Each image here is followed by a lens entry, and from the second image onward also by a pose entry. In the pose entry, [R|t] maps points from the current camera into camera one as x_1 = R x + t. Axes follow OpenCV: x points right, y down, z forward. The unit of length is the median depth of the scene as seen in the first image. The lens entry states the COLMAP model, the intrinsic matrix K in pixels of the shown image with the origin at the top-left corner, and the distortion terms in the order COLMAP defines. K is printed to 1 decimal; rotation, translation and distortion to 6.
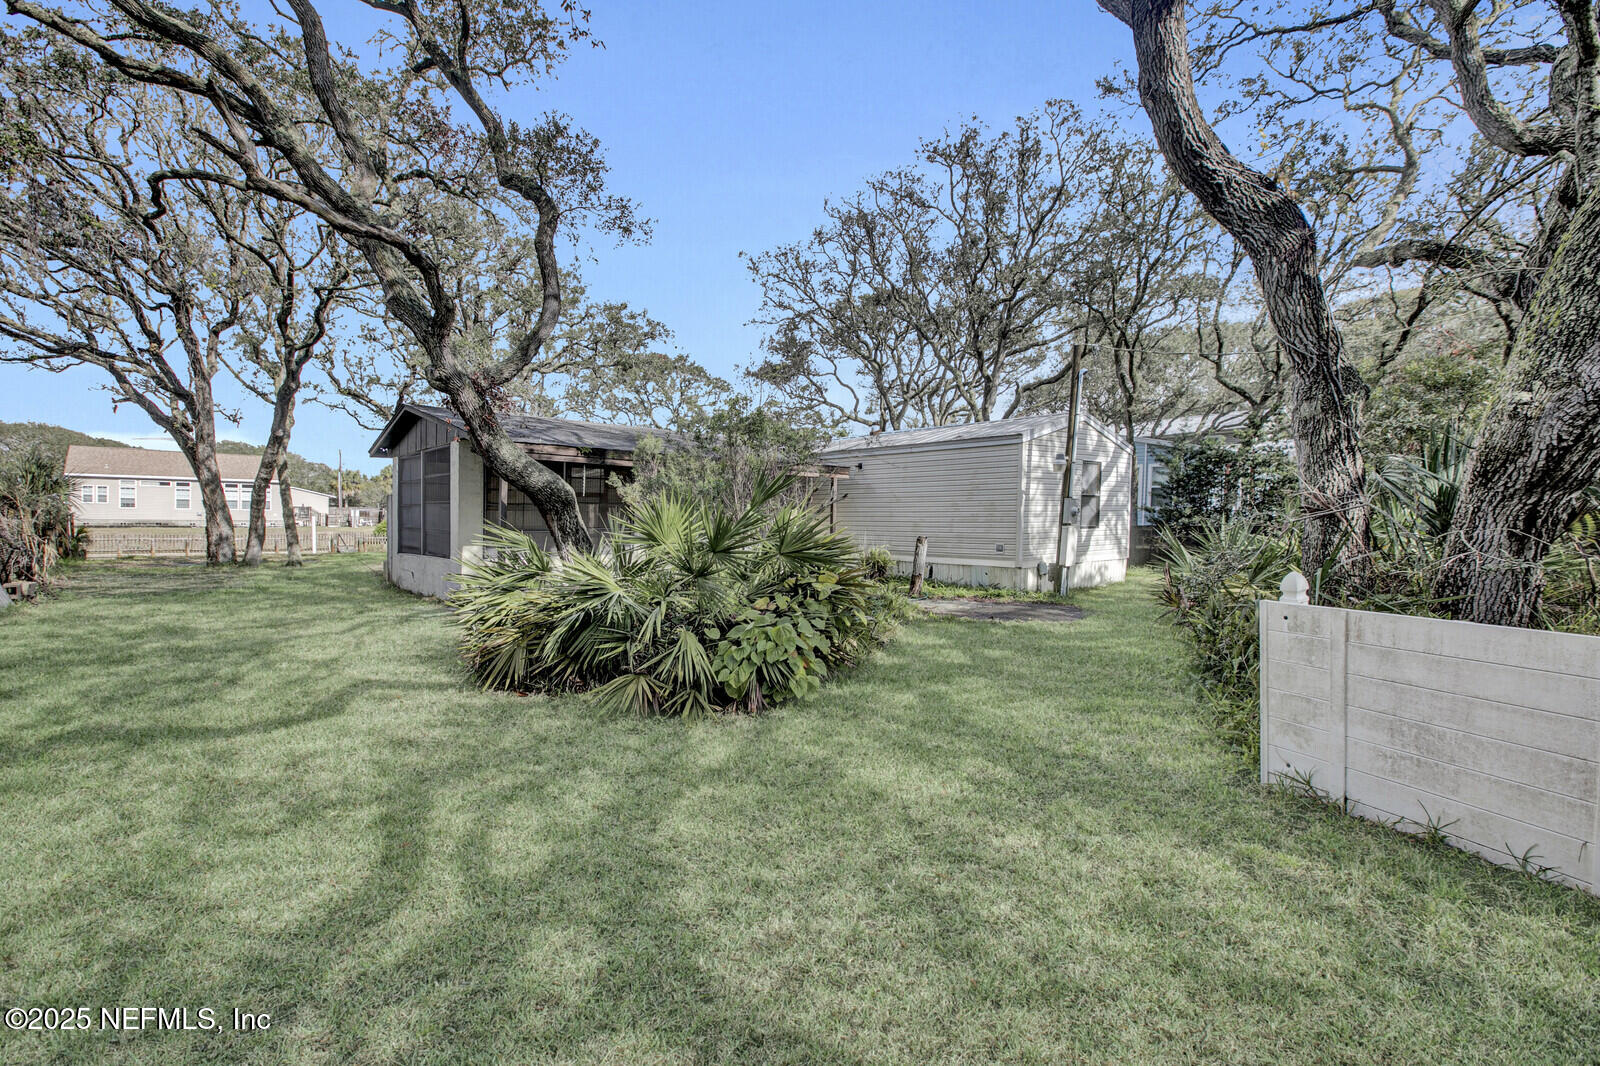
lens RADIAL K [[745.8, 0, 806.7], [0, 745.8, 534.1], [0, 0, 1]] dist [-0.020626, 0.010781]
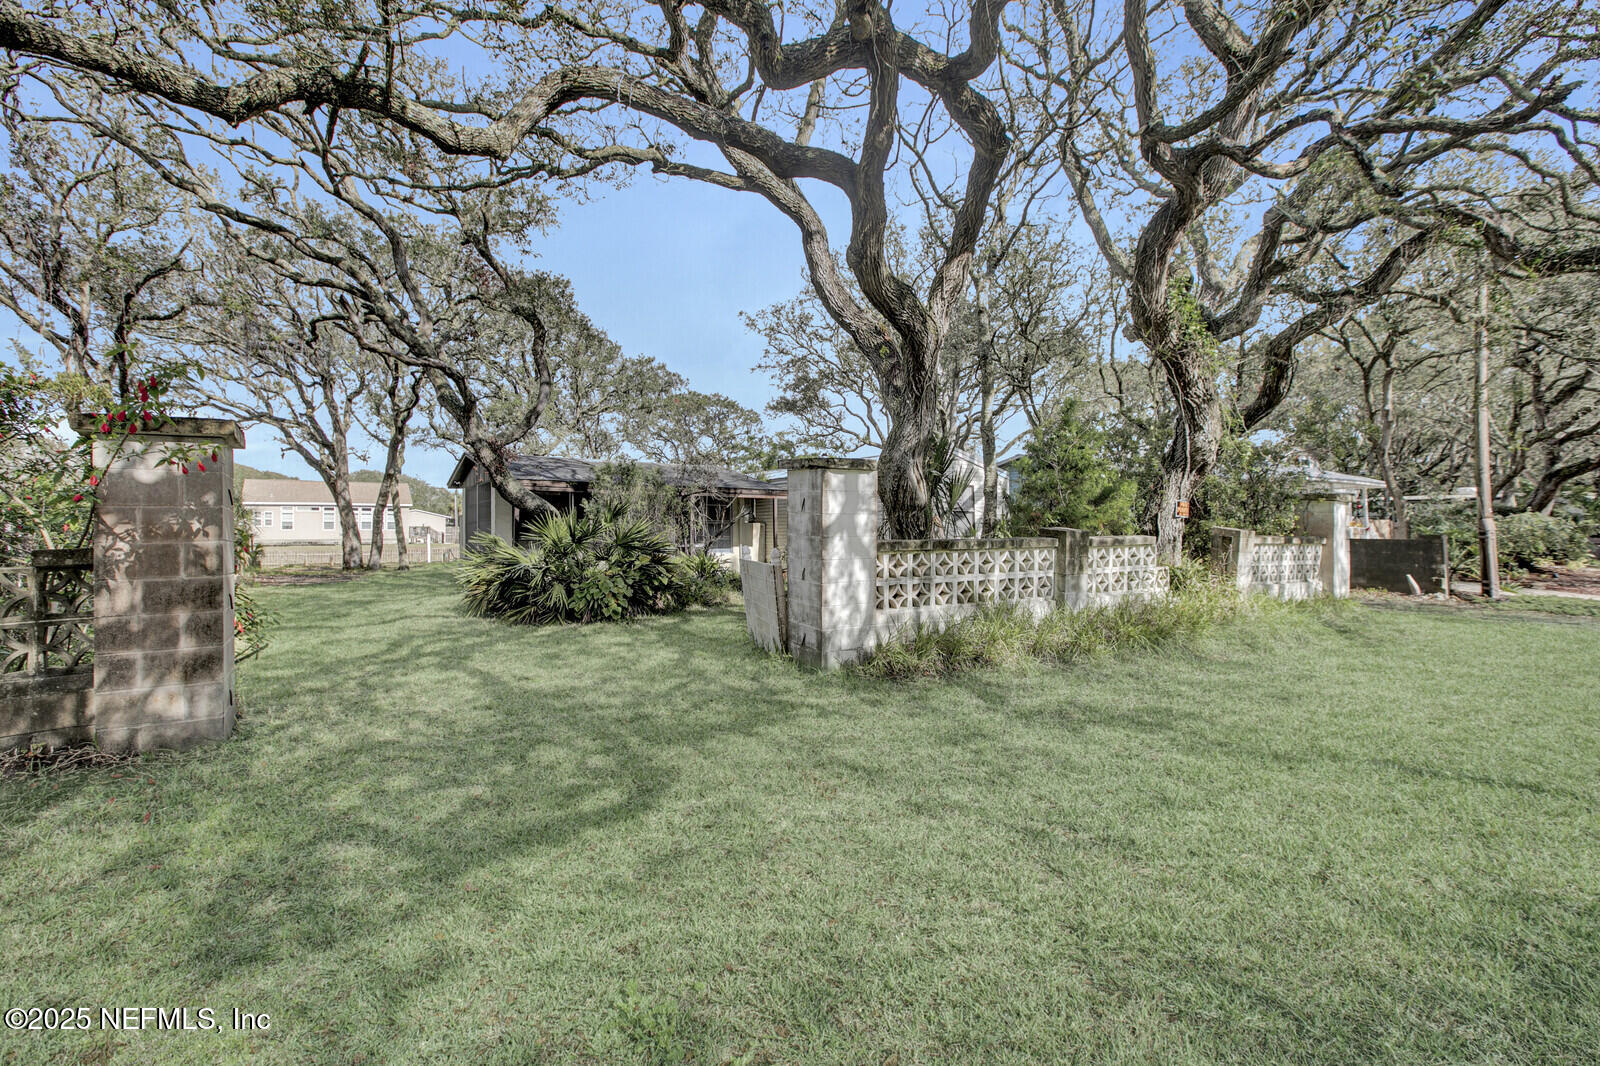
lens RADIAL K [[745.8, 0, 791.2], [0, 745.8, 529.7], [0, 0, 1]] dist [-0.020626, 0.010781]
pose [[0.989708, -0.010637, -0.142707, 0.205896], [0.006739, 0.999592, -0.027768, 0.013871], [0.142944, 0.026520, 0.989375, -0.237879]]
